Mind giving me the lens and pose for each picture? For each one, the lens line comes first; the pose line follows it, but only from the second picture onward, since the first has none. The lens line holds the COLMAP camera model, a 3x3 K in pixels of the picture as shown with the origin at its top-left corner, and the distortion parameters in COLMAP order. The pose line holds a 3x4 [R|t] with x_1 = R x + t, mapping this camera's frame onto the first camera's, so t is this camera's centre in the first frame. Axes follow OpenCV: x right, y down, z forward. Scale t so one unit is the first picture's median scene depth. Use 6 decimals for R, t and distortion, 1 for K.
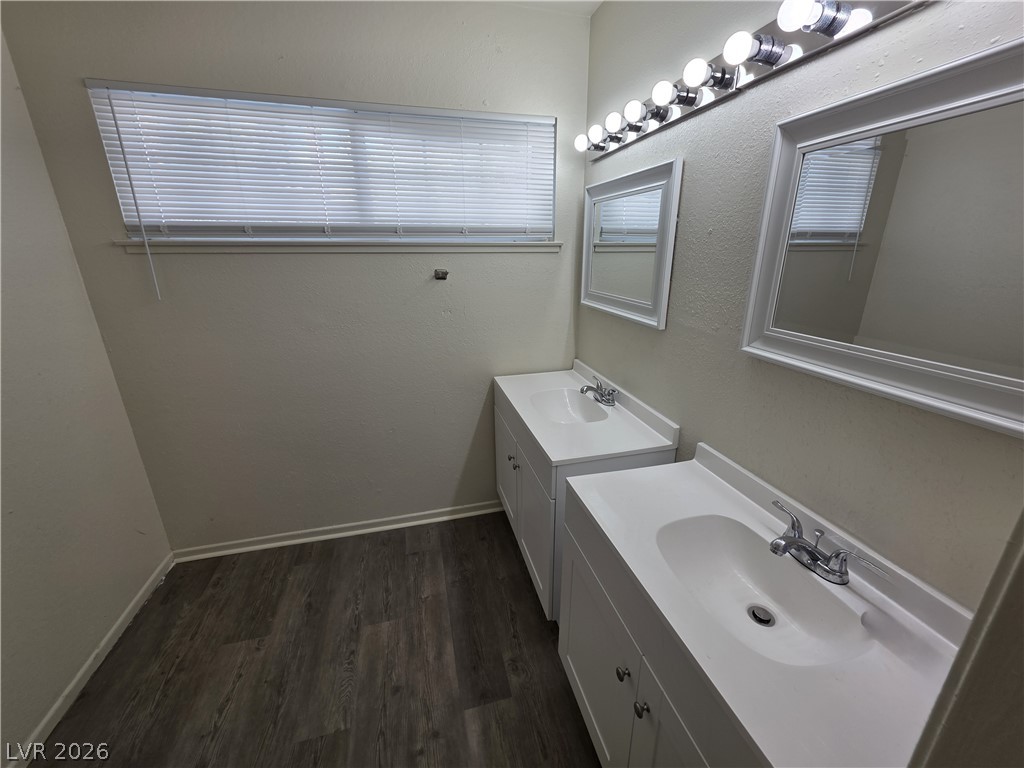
lens RADIAL K [[413.4, 0, 523.1], [0, 413.4, 388.2], [0, 0, 1]] dist [0.001204, -0.000006]
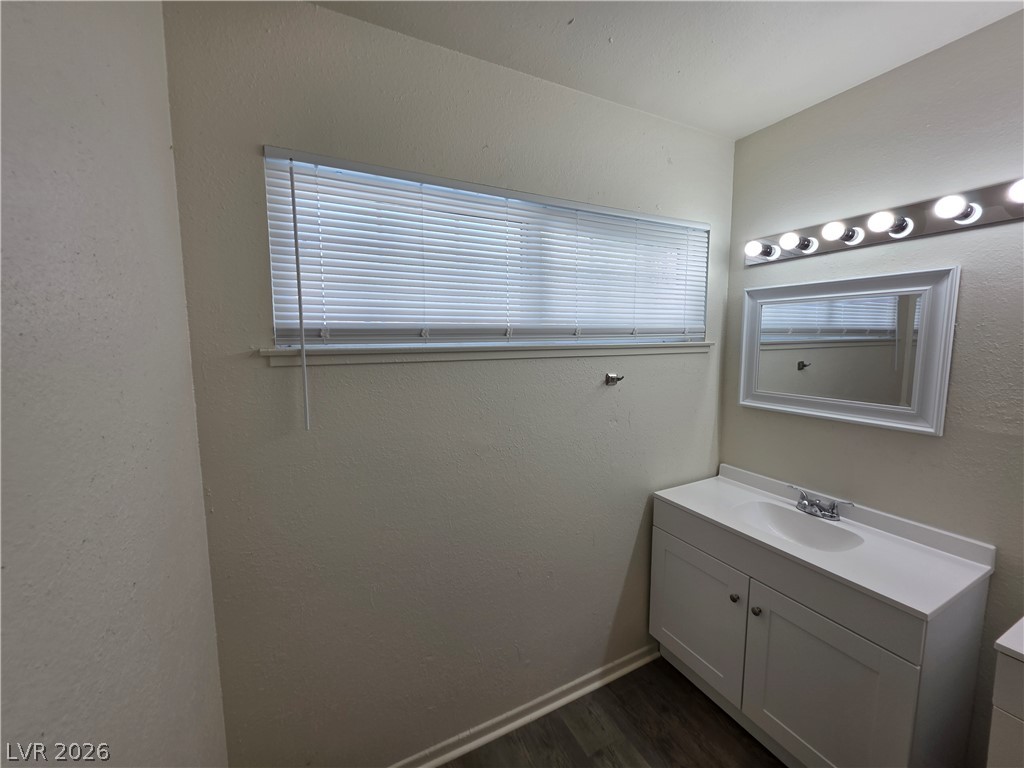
lens RADIAL K [[413.4, 0, 510.9], [0, 413.4, 383.5], [0, 0, 1]] dist [0.001204, -0.000006]
pose [[0.976877, -0.030388, 0.211632, -0.704209], [0.074850, 0.975815, -0.205385, -0.123153], [-0.200272, 0.216476, 0.955526, 0.254495]]
